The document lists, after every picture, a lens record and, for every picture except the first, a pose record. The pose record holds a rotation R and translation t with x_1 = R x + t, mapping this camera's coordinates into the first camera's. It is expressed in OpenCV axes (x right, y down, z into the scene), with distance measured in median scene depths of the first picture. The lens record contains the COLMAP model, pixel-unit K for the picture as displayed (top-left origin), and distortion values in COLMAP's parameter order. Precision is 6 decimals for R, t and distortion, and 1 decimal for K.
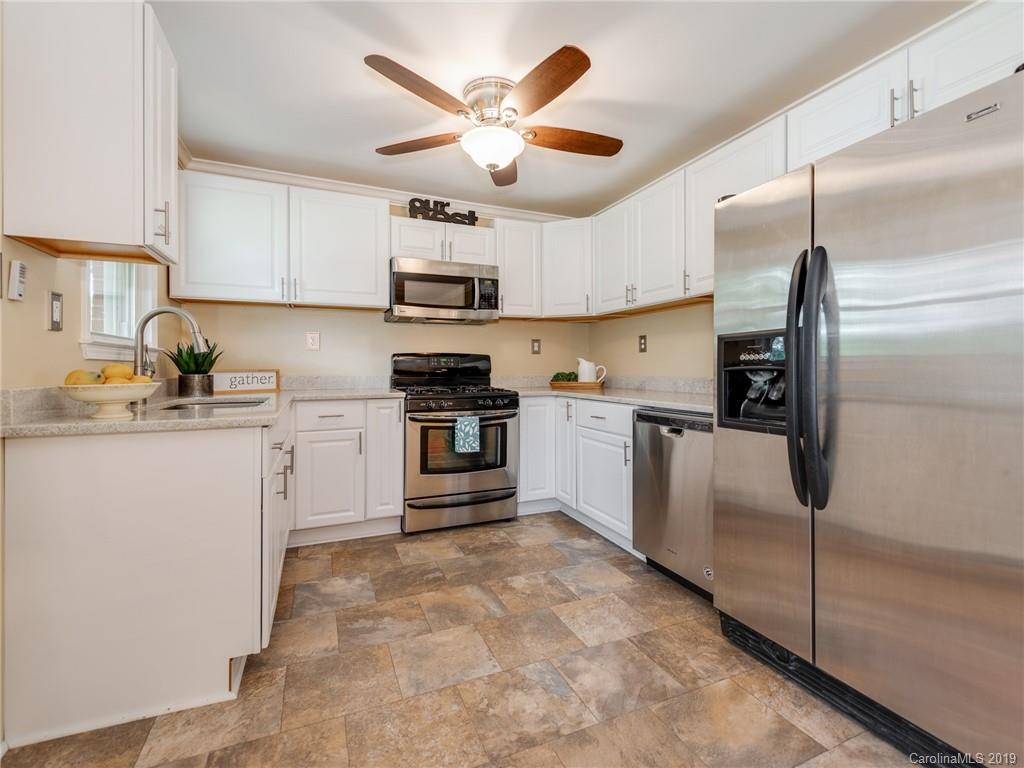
lens RADIAL K [[427.9, 0, 478.4], [0, 427.9, 361.1], [0, 0, 1]] dist [0.013524, -0.007049]
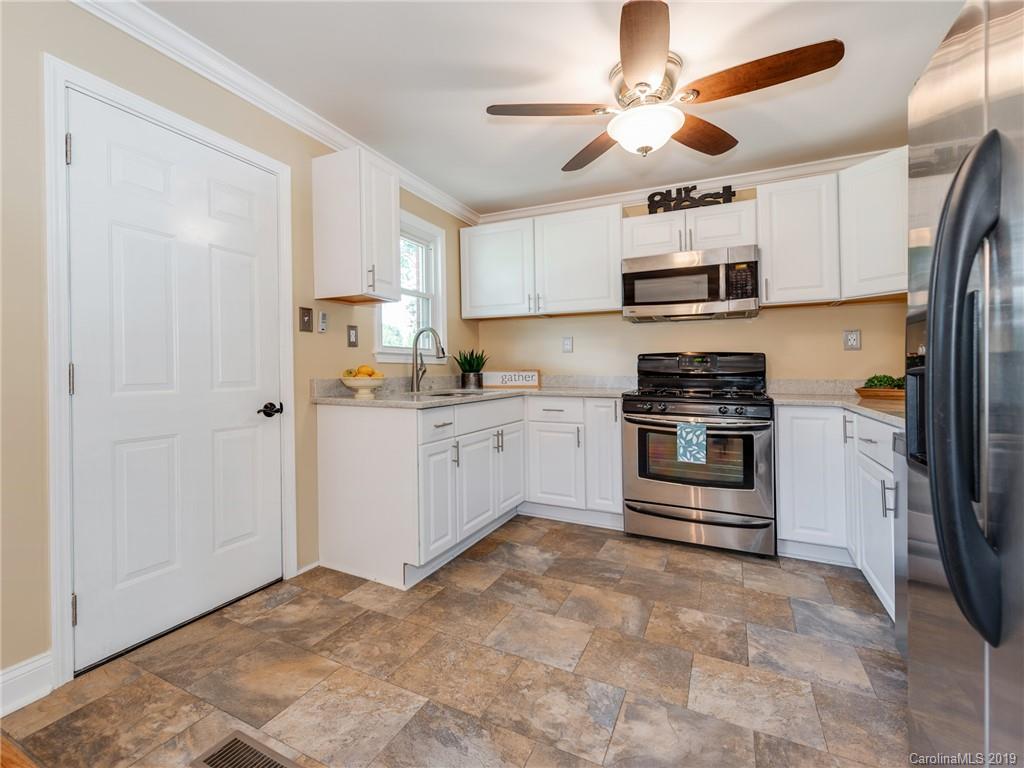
lens RADIAL K [[423.9, 0, 513.3], [0, 423.9, 363.2], [0, 0, 1]] dist [0.011474, -0.006302]
pose [[0.702765, -0.007027, -0.711387, 0.396083], [0.008976, 0.999959, -0.001011, 0.002461], [0.711365, -0.005675, 0.702800, 0.127407]]
